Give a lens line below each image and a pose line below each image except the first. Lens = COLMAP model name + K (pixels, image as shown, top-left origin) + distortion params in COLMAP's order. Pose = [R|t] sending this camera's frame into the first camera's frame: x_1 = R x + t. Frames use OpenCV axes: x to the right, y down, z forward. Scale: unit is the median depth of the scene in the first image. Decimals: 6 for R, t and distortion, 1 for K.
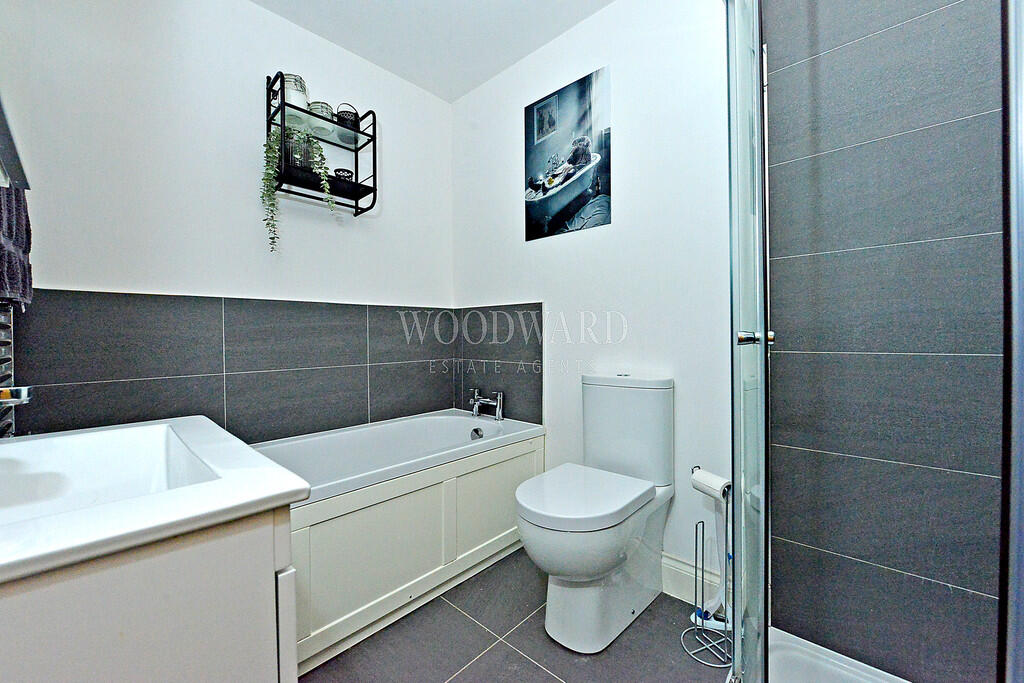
lens RADIAL K [[404.7, 0, 512.0], [0, 404.7, 341.5], [0, 0, 1]] dist [0.000852, 0.000131]
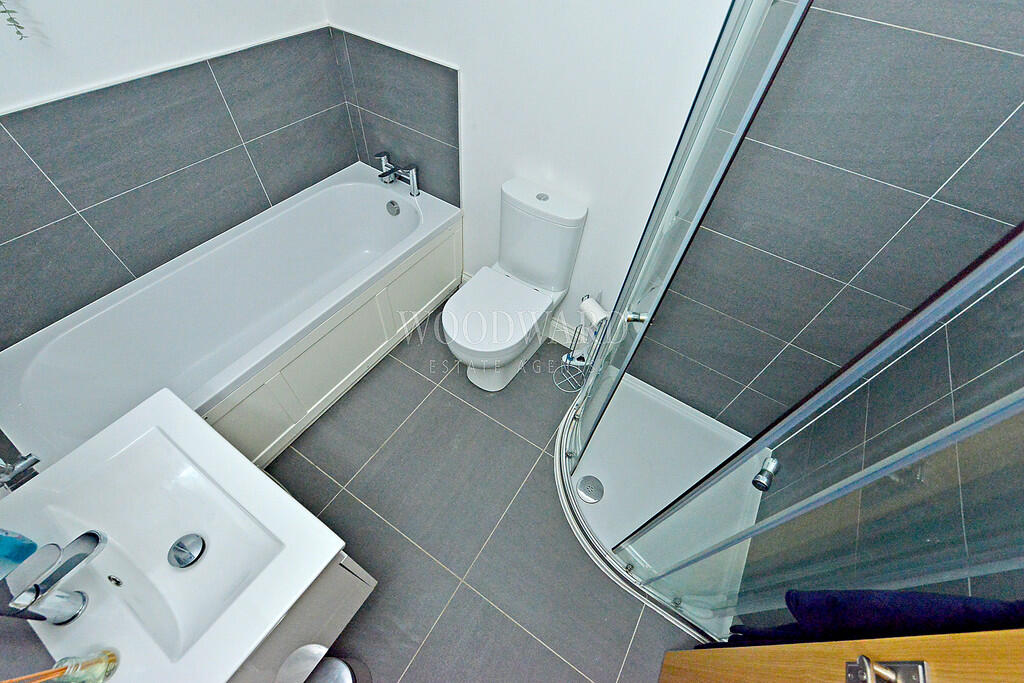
lens RADIAL K [[410.8, 0, 512.0], [0, 410.8, 341.5], [0, 0, 1]] dist [-0.002694, -0.000128]
pose [[0.981068, -0.087328, 0.172859, -0.005133], [-0.081057, 0.625469, 0.776027, -0.387446], [-0.175887, -0.775347, 0.606549, 0.104446]]
